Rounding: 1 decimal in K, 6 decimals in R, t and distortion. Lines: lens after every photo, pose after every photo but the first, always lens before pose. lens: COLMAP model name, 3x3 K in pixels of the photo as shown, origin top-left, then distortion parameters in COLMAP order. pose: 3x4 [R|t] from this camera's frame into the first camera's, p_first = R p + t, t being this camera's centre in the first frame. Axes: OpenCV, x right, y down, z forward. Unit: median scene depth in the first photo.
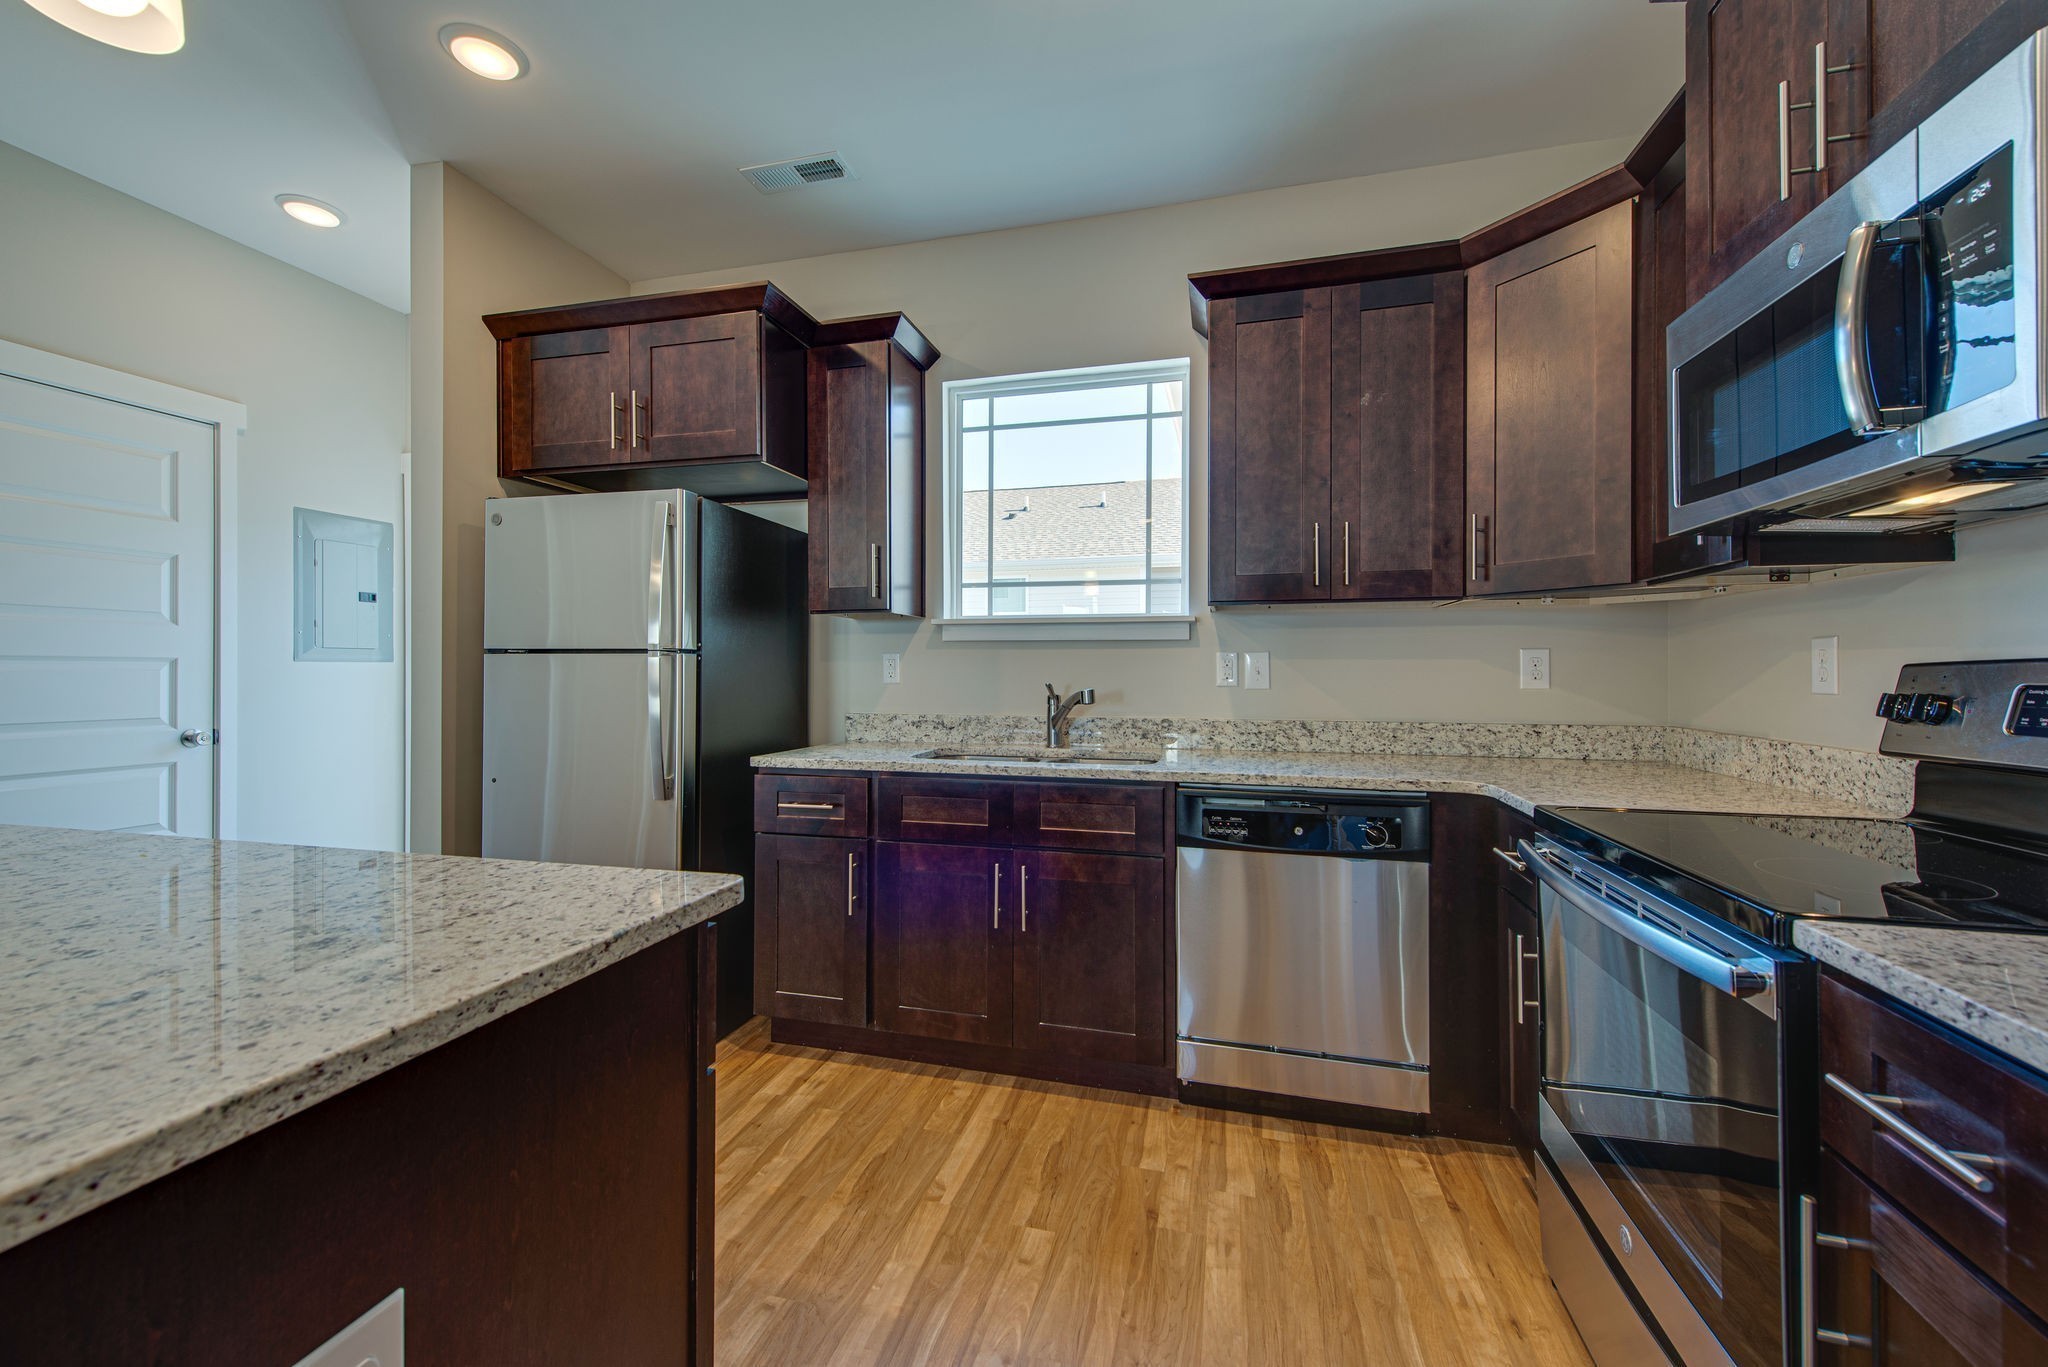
lens RADIAL K [[824.1, 0, 1058.6], [0, 824.1, 661.7], [0, 0, 1]] dist [0.015988, -0.006202]
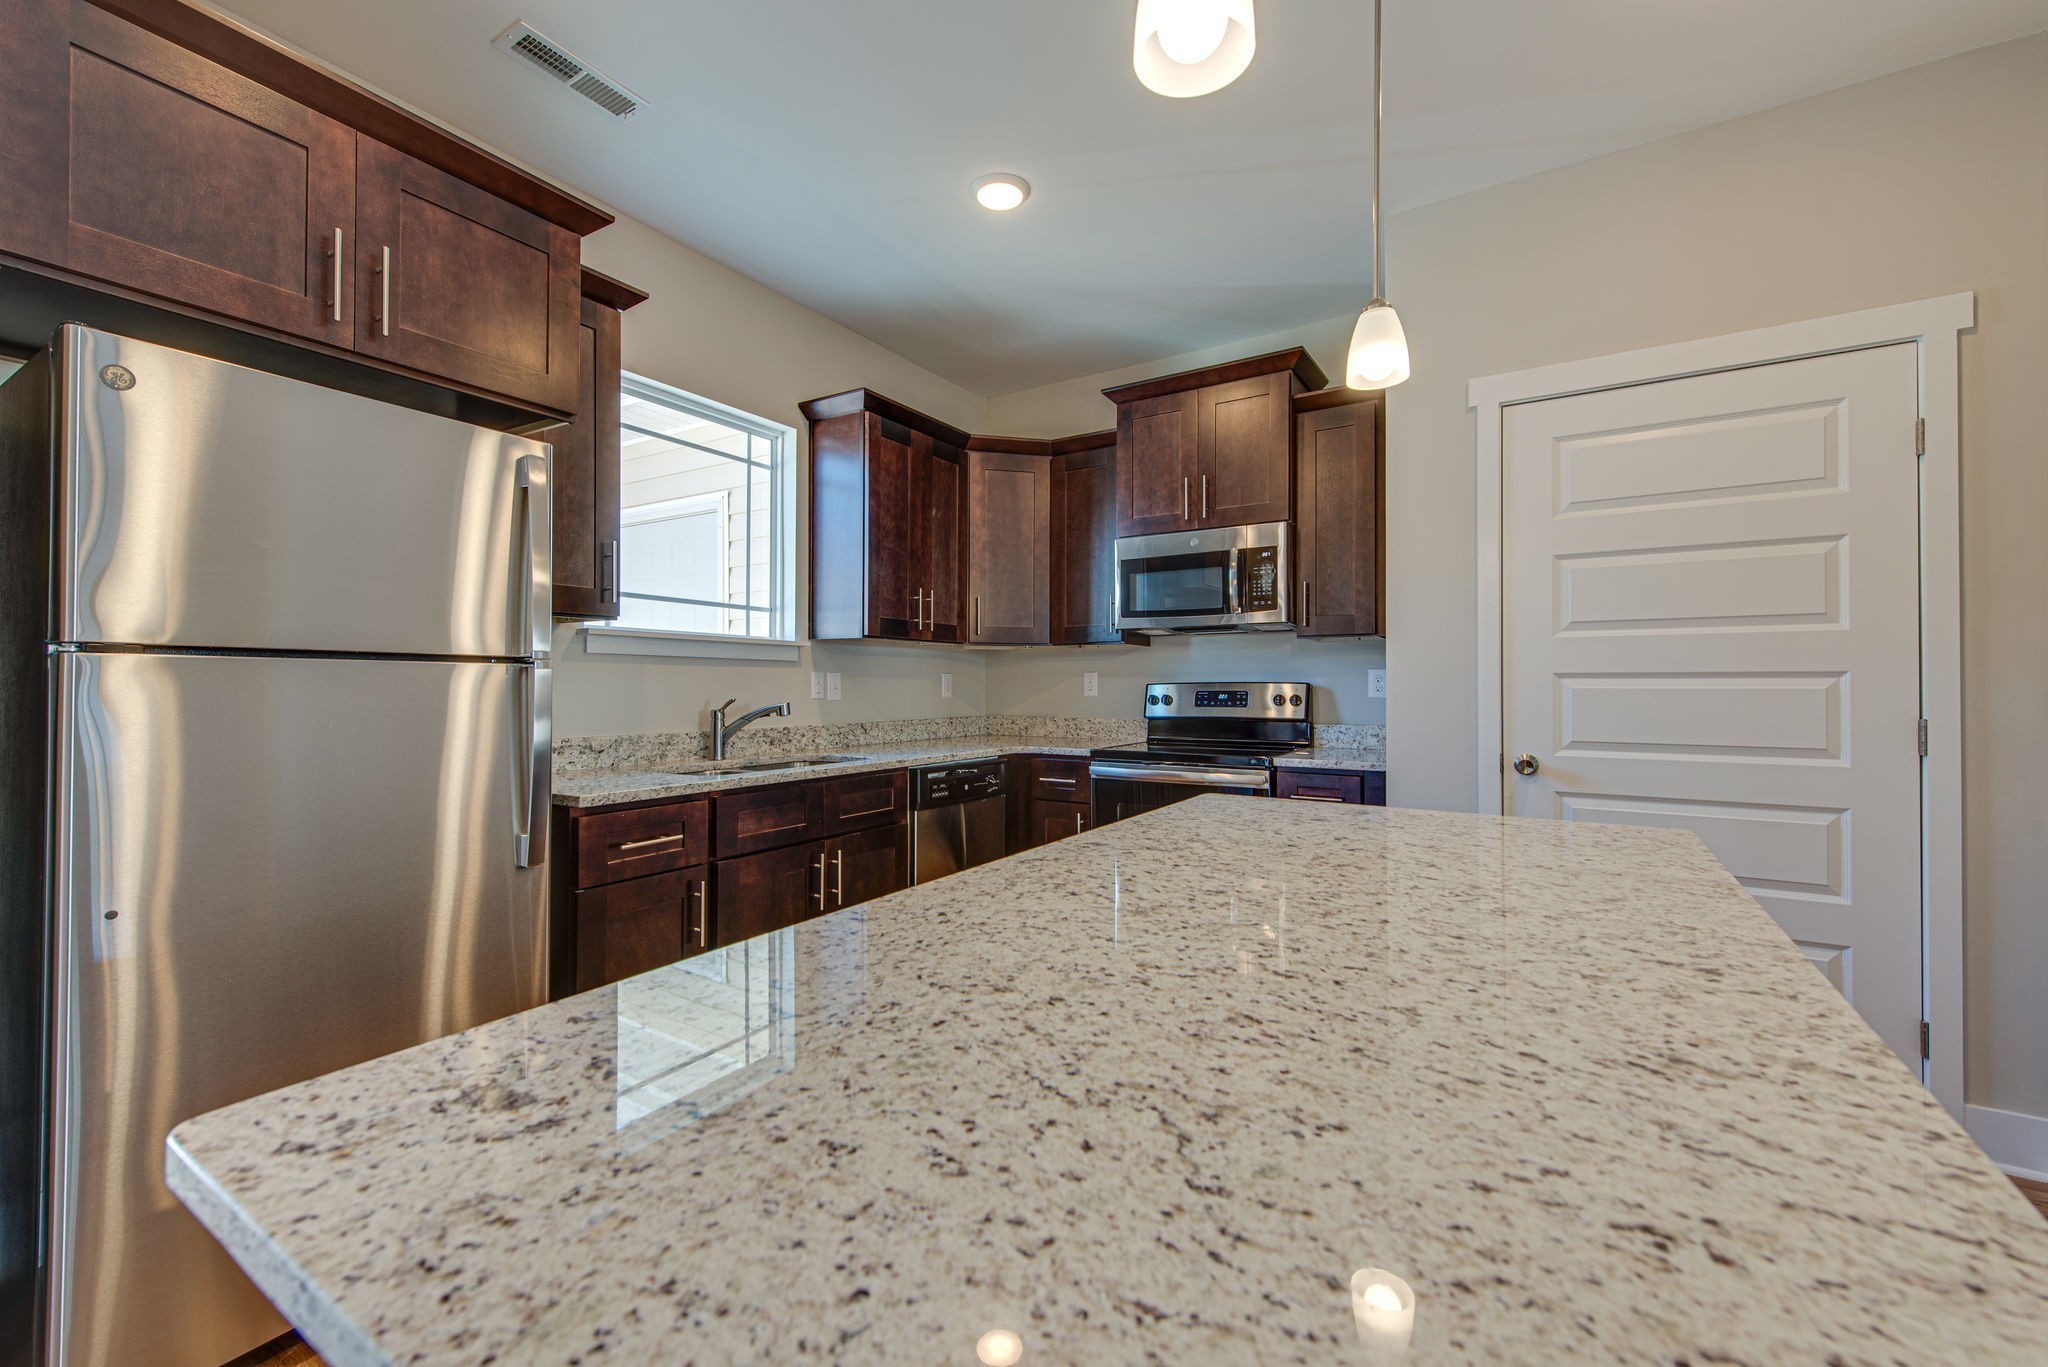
lens RADIAL K [[824.1, 0, 1023.1], [0, 824.1, 673.8], [0, 0, 1]] dist [0.015988, -0.006202]
pose [[0.296365, 0.013046, 0.954986, -1.028355], [-0.010652, 0.999890, -0.010354, 0.001294], [-0.955015, -0.007104, 0.296471, 0.362802]]
